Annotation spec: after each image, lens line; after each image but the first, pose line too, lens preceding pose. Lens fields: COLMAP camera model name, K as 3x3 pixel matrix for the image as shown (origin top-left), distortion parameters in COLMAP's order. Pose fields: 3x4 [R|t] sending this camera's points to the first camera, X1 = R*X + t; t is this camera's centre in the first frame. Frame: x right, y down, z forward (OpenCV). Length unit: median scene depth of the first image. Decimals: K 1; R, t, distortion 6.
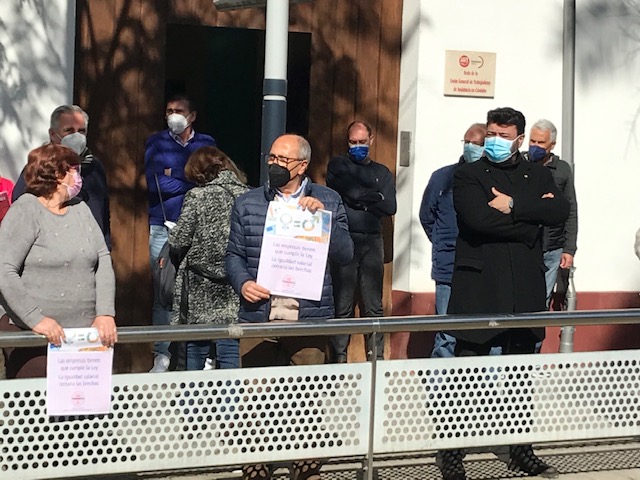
lens RADIAL K [[1905.3, 0, 320.0], [0, 1905.3, 240.0], [0, 0, 1]] dist [0.052710, 0.165090]
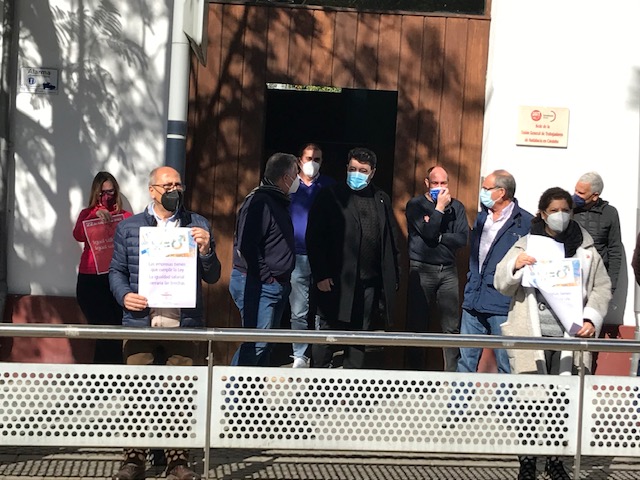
lens RADIAL K [[1444.4, 0, 320.0], [0, 1444.4, 240.0], [0, 0, 1]] dist [0.079628, 0.198377]
pose [[0.932636, 0.038553, -0.358753, 0.294945], [-0.045433, 0.998909, -0.010763, -0.004122], [0.357946, 0.026338, 0.933371, 0.157686]]
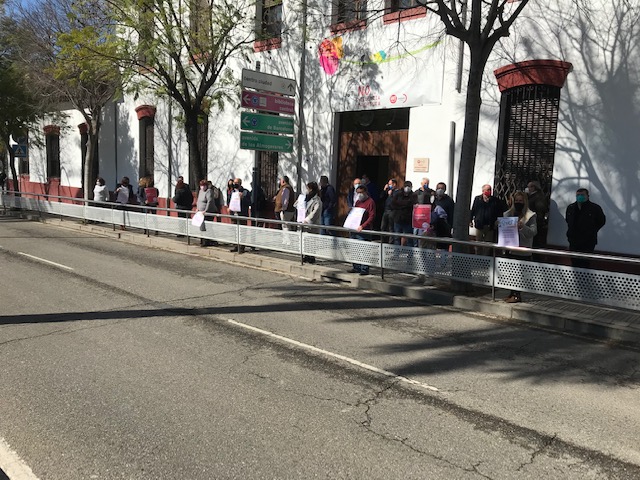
lens RADIAL K [[538.0, 0, 310.1], [0, 538.0, 241.1], [0, 0, 1]] dist [0.001211, 0.001356]
pose [[0.315907, 0.101406, -0.943356, 1.032312], [-0.073610, 0.993895, 0.082189, -0.015792], [0.945931, 0.043477, 0.321442, 0.547544]]
